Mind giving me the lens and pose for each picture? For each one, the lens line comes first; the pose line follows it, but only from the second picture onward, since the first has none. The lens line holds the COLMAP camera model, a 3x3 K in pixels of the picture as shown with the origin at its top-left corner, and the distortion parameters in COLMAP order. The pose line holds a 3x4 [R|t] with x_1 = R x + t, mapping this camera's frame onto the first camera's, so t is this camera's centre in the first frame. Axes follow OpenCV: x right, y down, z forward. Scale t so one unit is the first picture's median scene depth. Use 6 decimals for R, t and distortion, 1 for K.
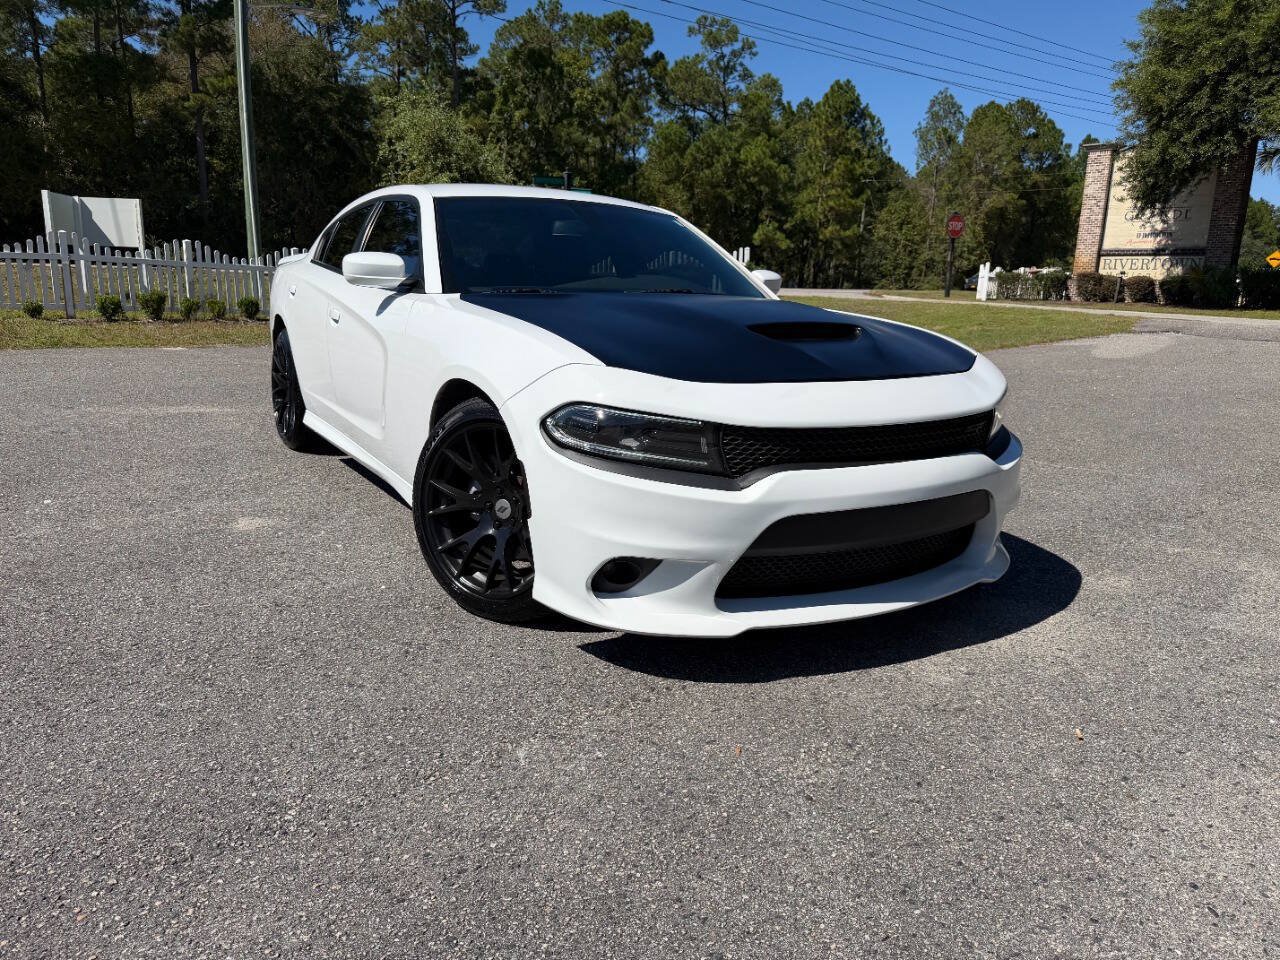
lens RADIAL K [[924.0, 0, 642.6], [0, 924.0, 481.2], [0, 0, 1]] dist [-0.007395, 0.007776]
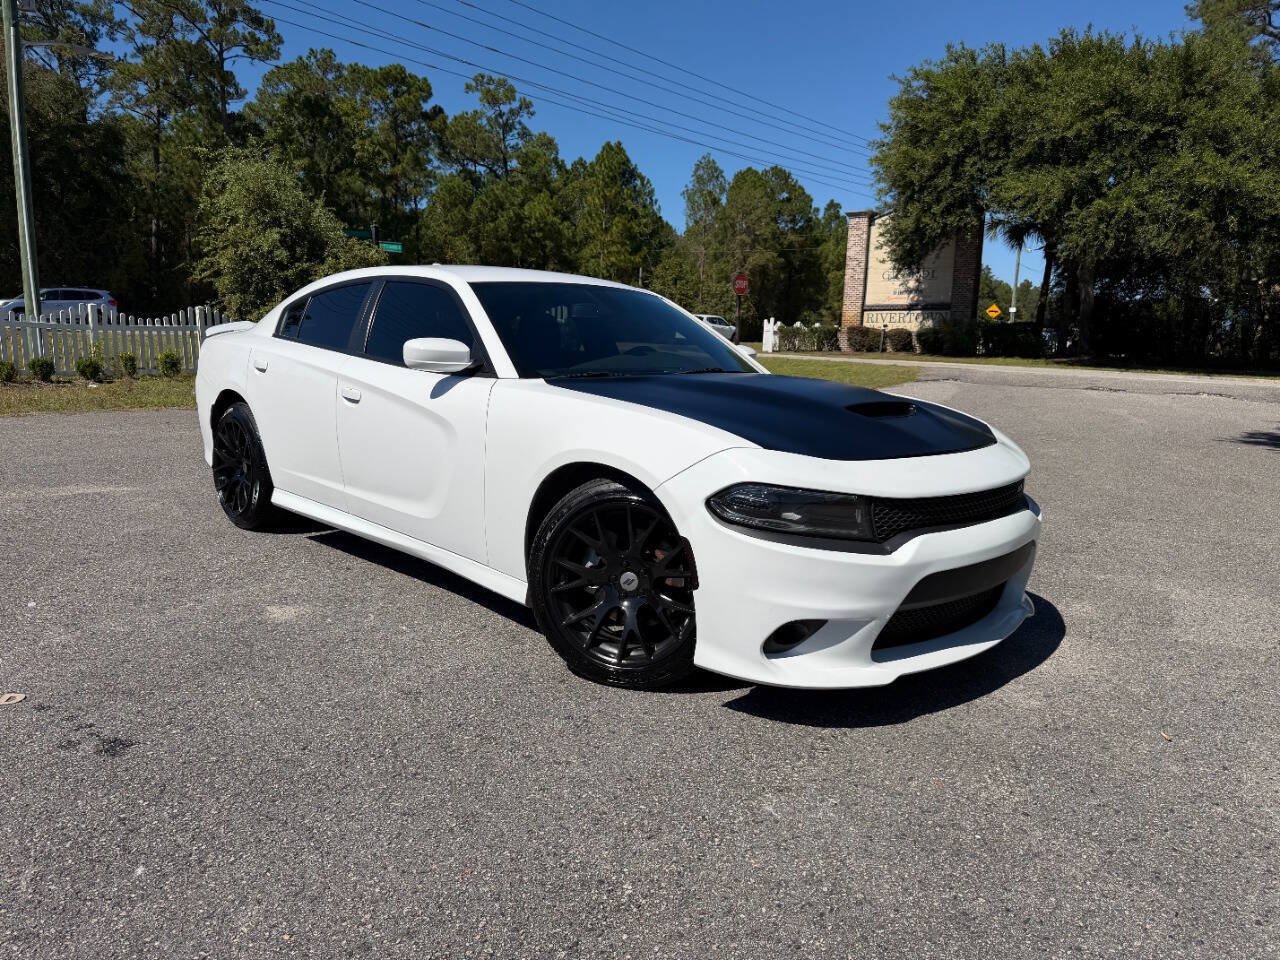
lens RADIAL K [[912.5, 0, 639.5], [0, 912.5, 489.9], [0, 0, 1]] dist [0.009299, -0.013704]
pose [[0.972008, -0.042520, 0.231070, -0.020075], [0.051921, 0.998046, -0.034755, -0.002038], [-0.229141, 0.045780, 0.972316, -0.001438]]
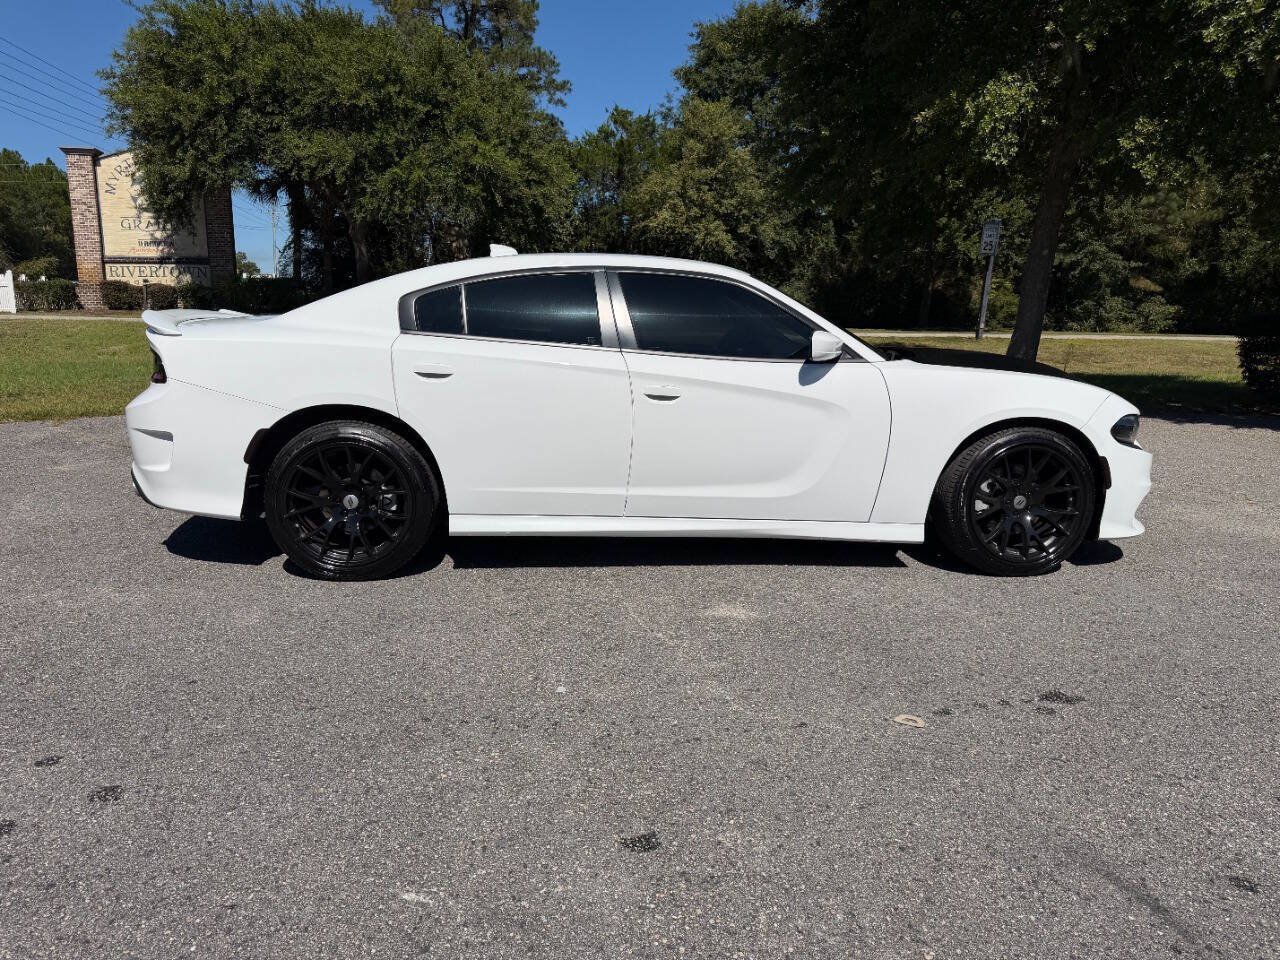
lens RADIAL K [[908.3, 0, 640.0], [0, 908.3, 480.0], [0, 0, 1]] dist [0.002874, -0.005390]
pose [[0.437537, -0.195512, 0.877688, -0.092797], [0.191954, 0.973885, 0.121249, -0.016247], [-0.878473, 0.115425, 0.463640, 0.045988]]
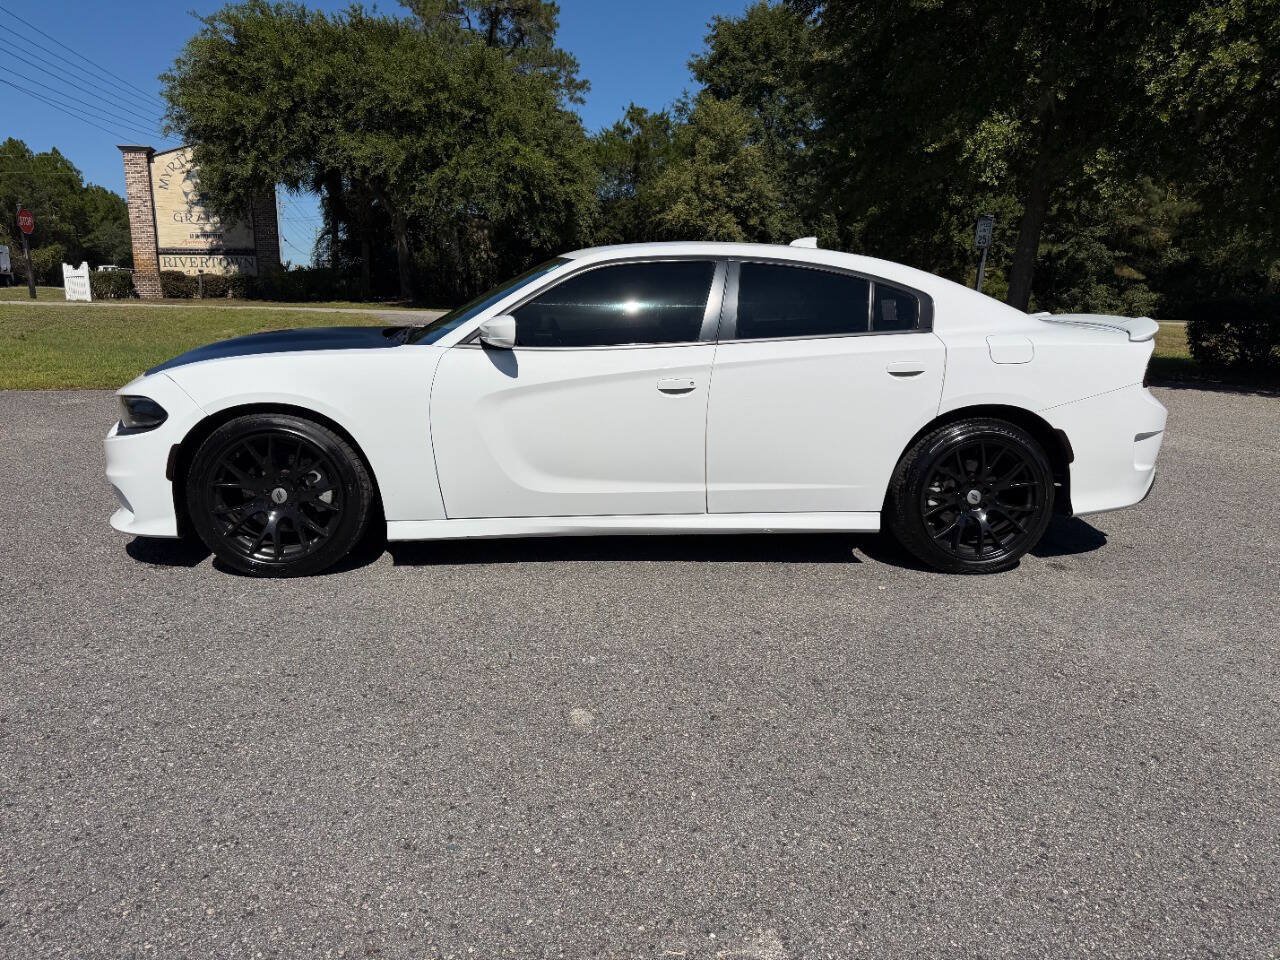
lens RADIAL K [[912.5, 0, 639.5], [0, 912.5, 489.9], [0, 0, 1]] dist [0.009299, -0.013704]
pose [[0.428518, -0.216885, 0.877117, -0.149467], [0.193912, 0.970218, 0.145170, -0.017278], [-0.882480, 0.107875, 0.457812, 0.040907]]
